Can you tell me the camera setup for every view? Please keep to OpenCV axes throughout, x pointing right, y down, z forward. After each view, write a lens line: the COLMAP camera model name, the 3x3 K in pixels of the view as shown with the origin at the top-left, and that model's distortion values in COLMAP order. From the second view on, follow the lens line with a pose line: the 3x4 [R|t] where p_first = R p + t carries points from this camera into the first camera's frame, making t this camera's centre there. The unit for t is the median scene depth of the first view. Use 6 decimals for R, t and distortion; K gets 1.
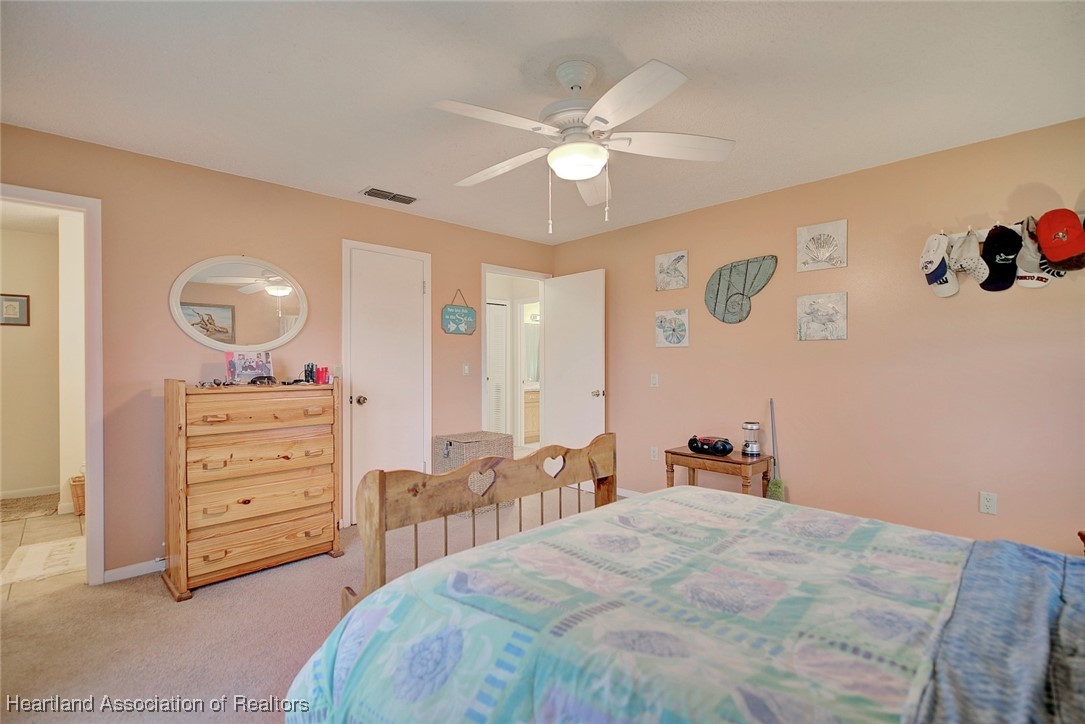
lens RADIAL K [[493.8, 0, 541.8], [0, 493.8, 360.3], [0, 0, 1]] dist [-0.003414, 0.000419]
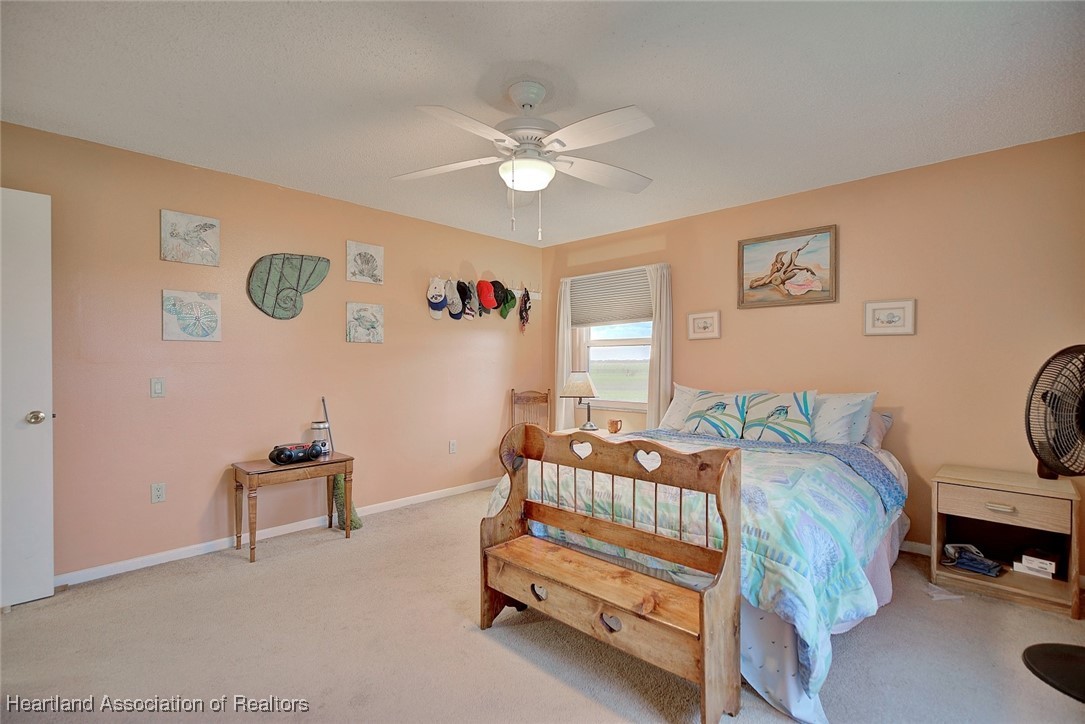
lens RADIAL K [[493.8, 0, 538.7], [0, 493.8, 362.6], [0, 0, 1]] dist [-0.003414, 0.000419]
pose [[-0.008878, -0.000303, 0.999961, -0.549978], [-0.005528, 0.999985, 0.000254, 0.003539], [-0.999945, -0.005526, -0.008880, 0.537829]]
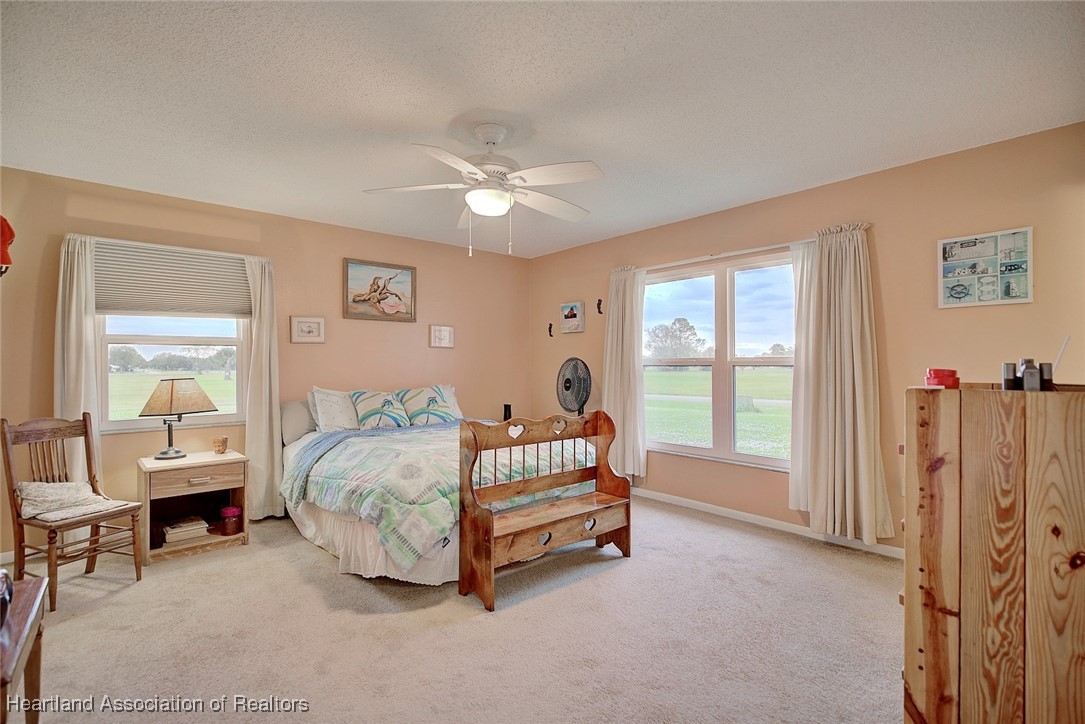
lens RADIAL K [[493.8, 0, 538.9], [0, 493.8, 363.6], [0, 0, 1]] dist [-0.003414, 0.000419]
pose [[-0.995049, 0.004387, 0.099288, -0.090331], [0.003524, 0.999954, -0.008867, 0.008129], [-0.099322, -0.008473, -0.995019, 1.220515]]
